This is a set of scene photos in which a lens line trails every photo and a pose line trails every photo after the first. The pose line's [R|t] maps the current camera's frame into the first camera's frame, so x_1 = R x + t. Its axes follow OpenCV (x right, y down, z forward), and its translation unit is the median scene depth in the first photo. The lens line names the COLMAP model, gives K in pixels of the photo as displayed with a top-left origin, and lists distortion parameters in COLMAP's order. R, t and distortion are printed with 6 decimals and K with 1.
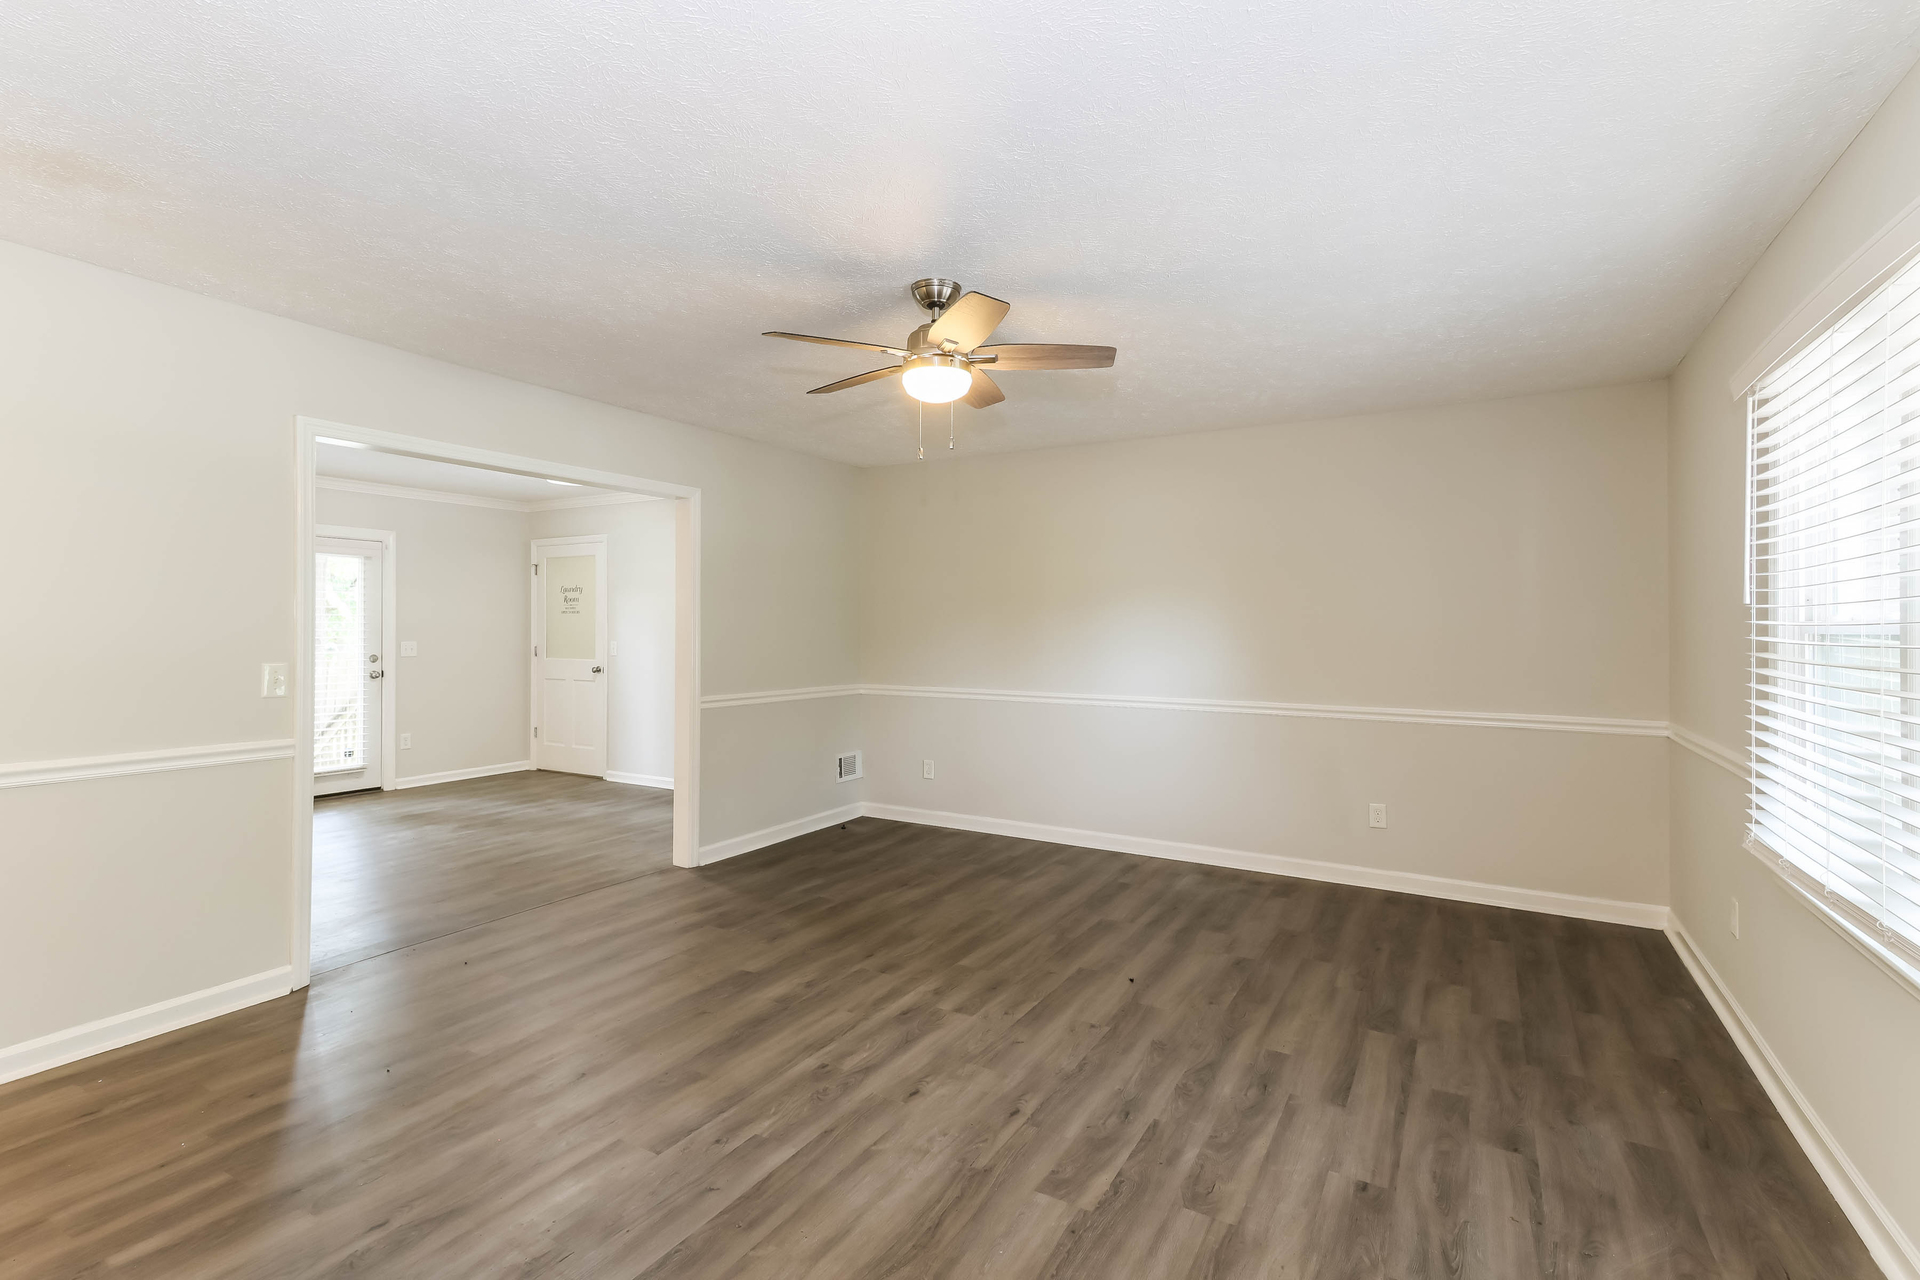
lens RADIAL K [[868.9, 0, 960.1], [0, 868.9, 623.8], [0, 0, 1]] dist [0.002023, -0.000130]
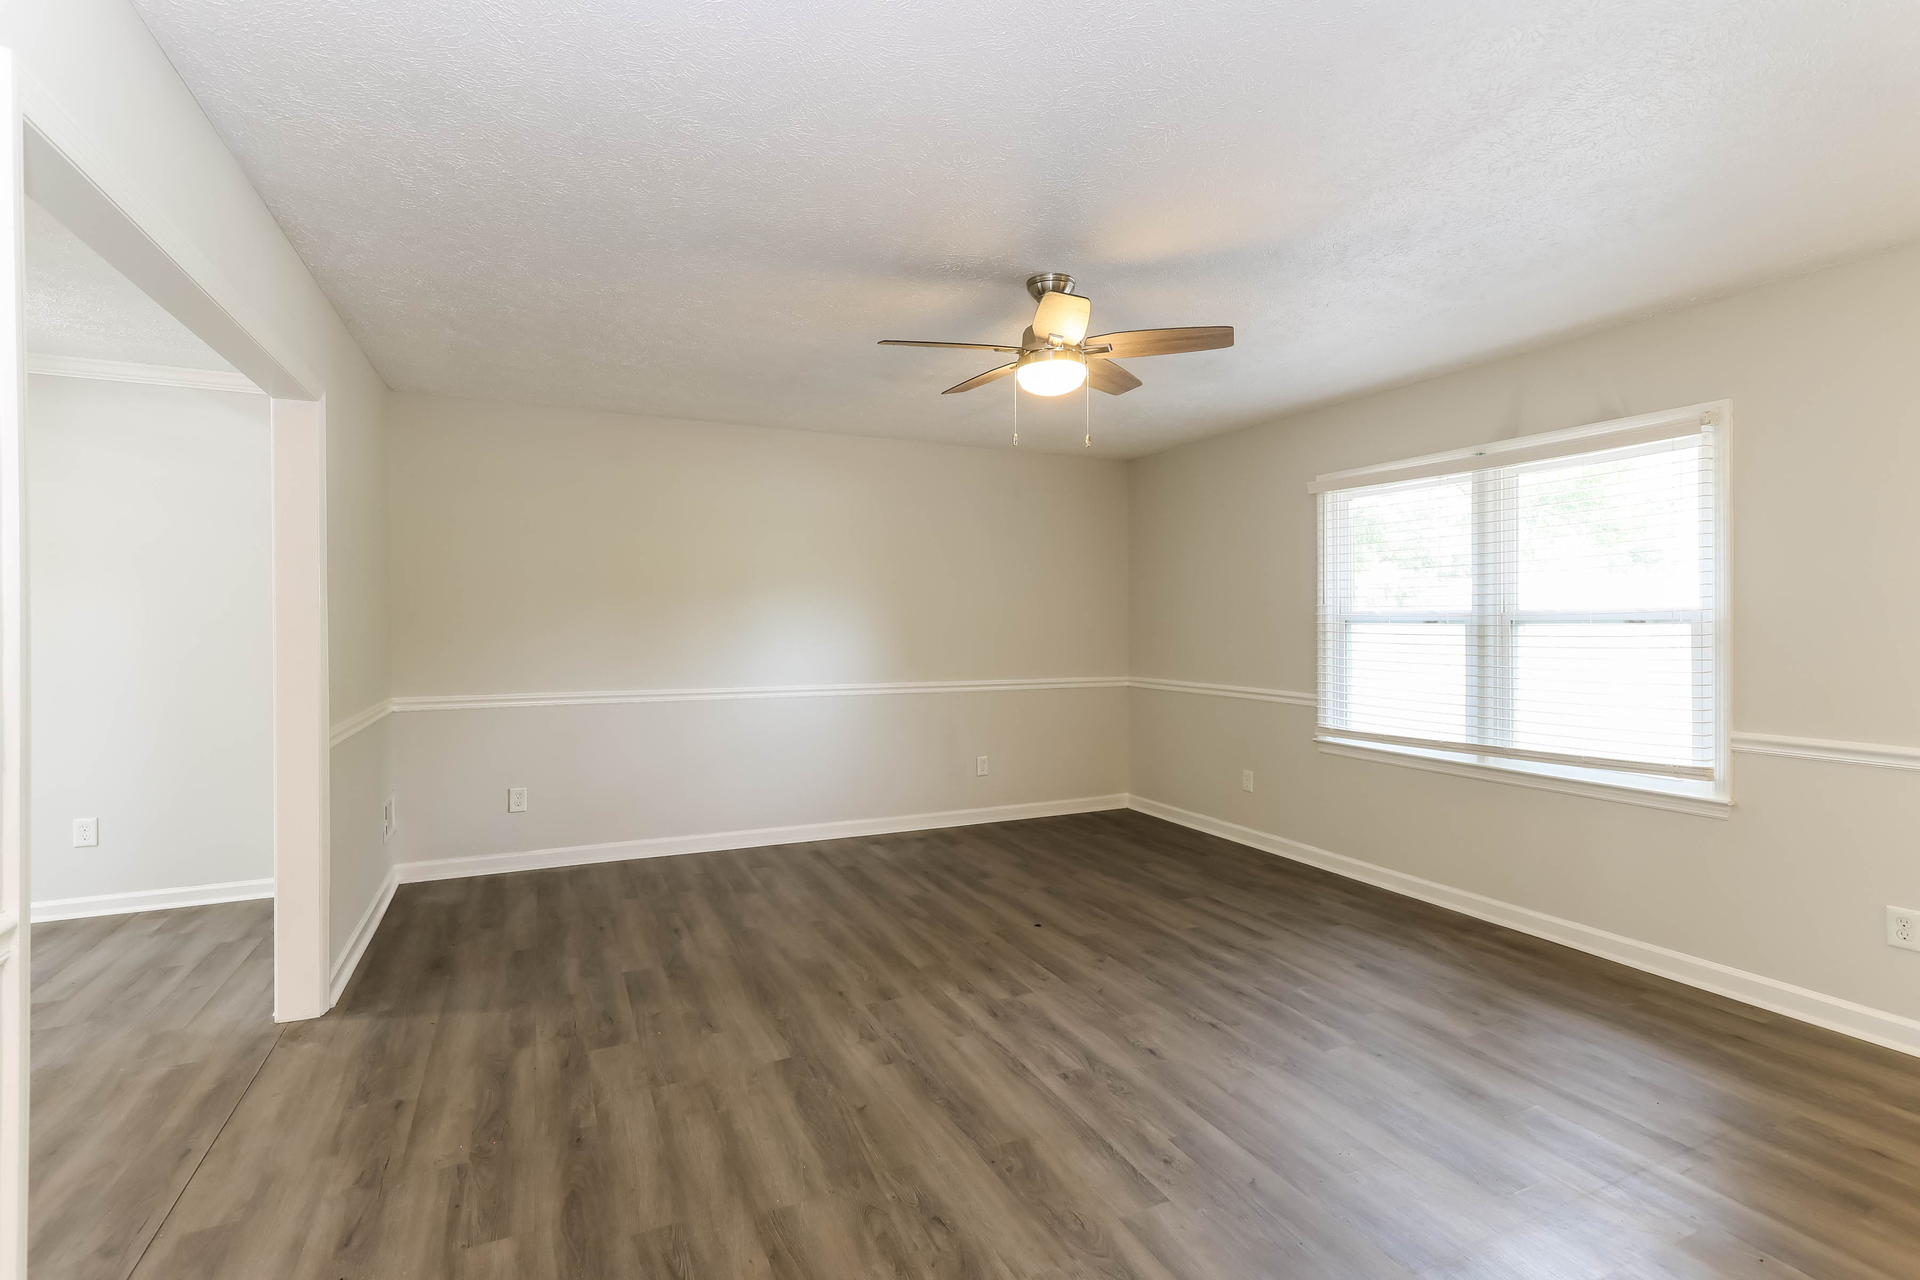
lens RADIAL K [[868.9, 0, 930.1], [0, 868.9, 629.9], [0, 0, 1]] dist [0.002023, -0.000130]
pose [[0.578167, -0.010031, 0.815857, -0.879775], [-0.004378, 0.999872, 0.015396, 0.006289], [-0.815906, -0.012473, 0.578049, 0.500835]]
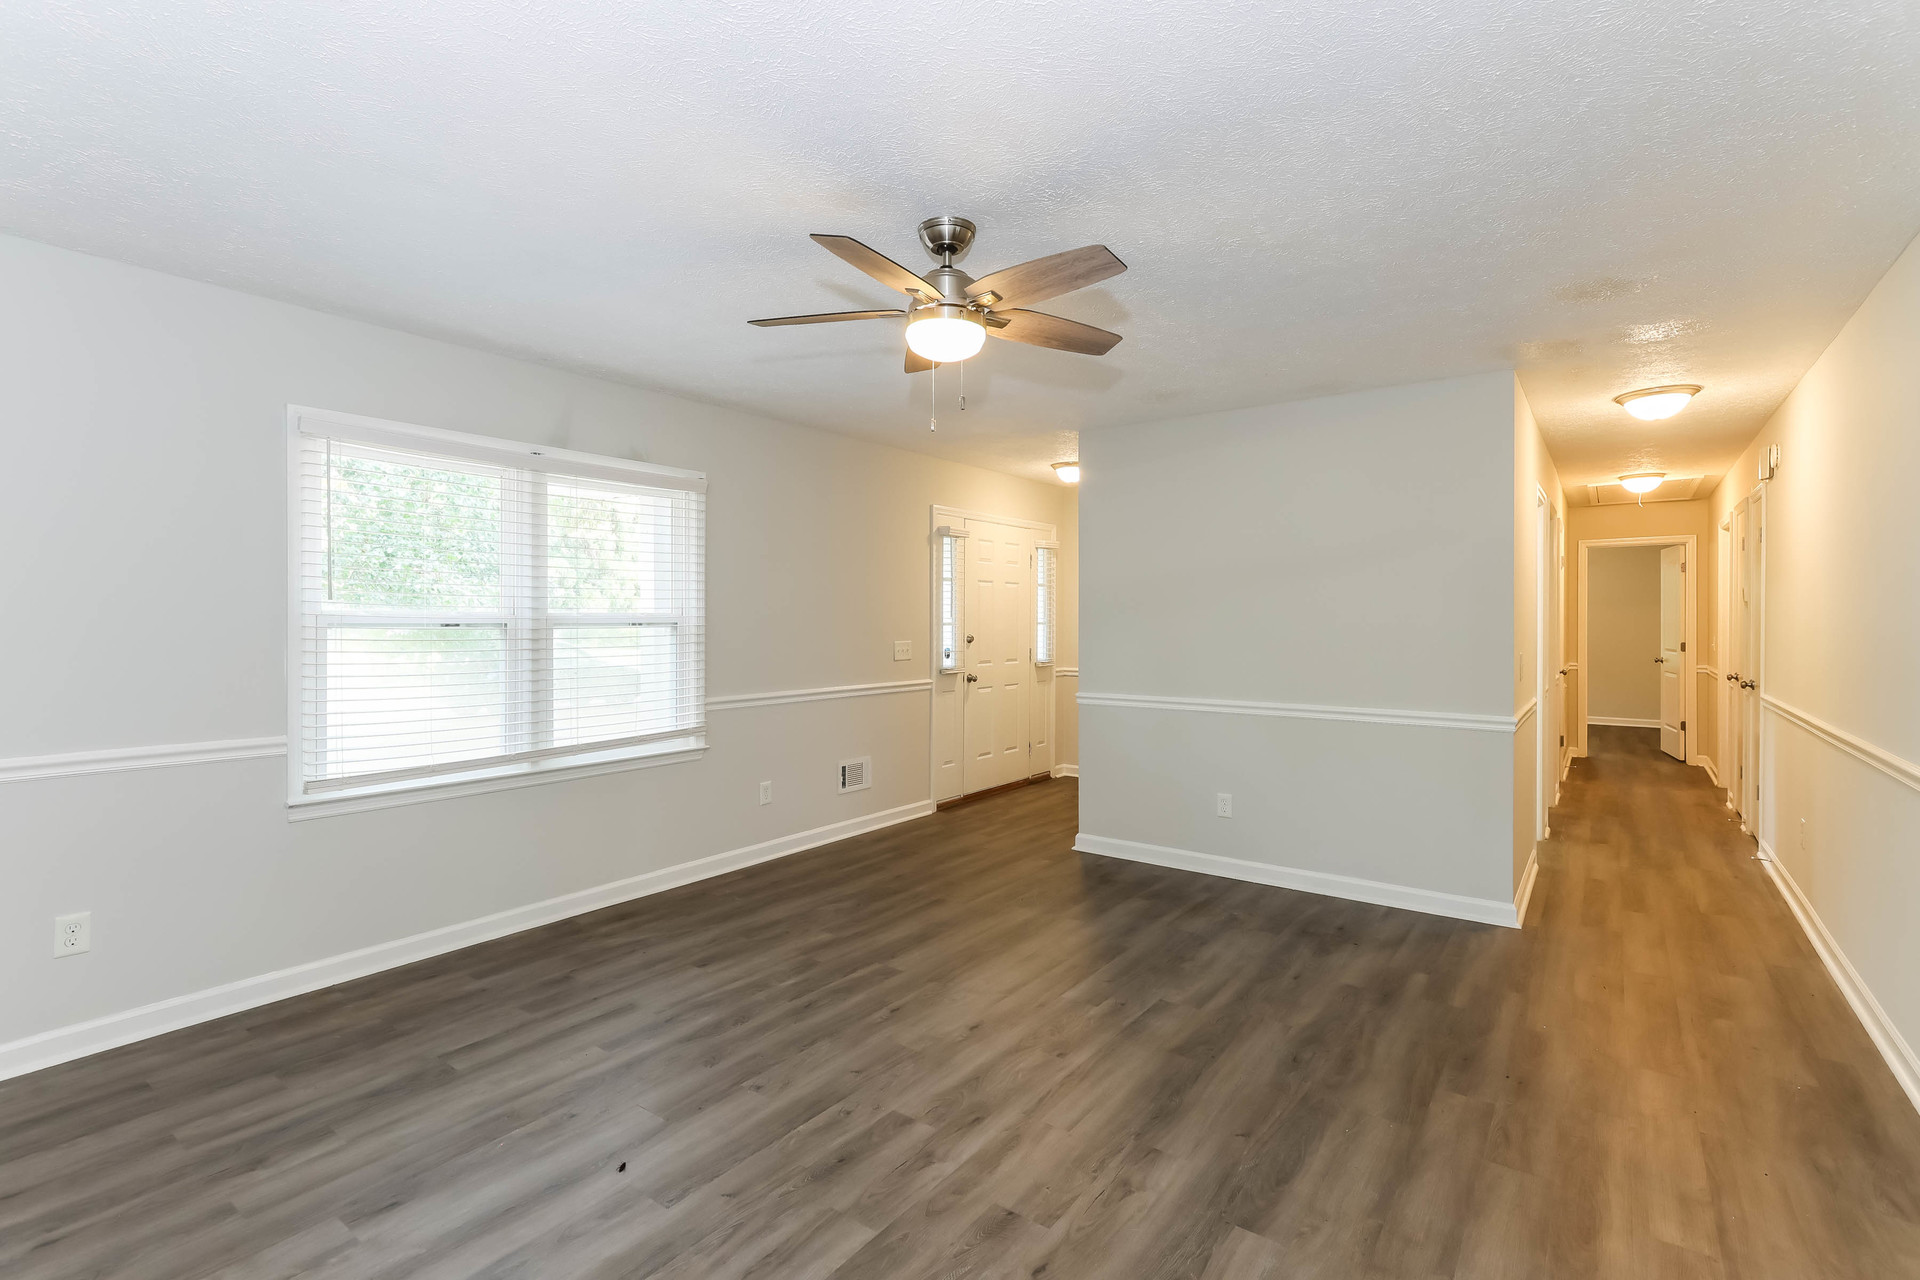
lens RADIAL K [[868.9, 0, 969.9], [0, 868.9, 642.2], [0, 0, 1]] dist [0.002023, -0.000130]
pose [[-0.994830, -0.006146, 0.101372, -0.131181], [-0.004604, 0.999870, 0.015441, 0.012728], [-0.101454, 0.014894, -0.994729, 1.744118]]
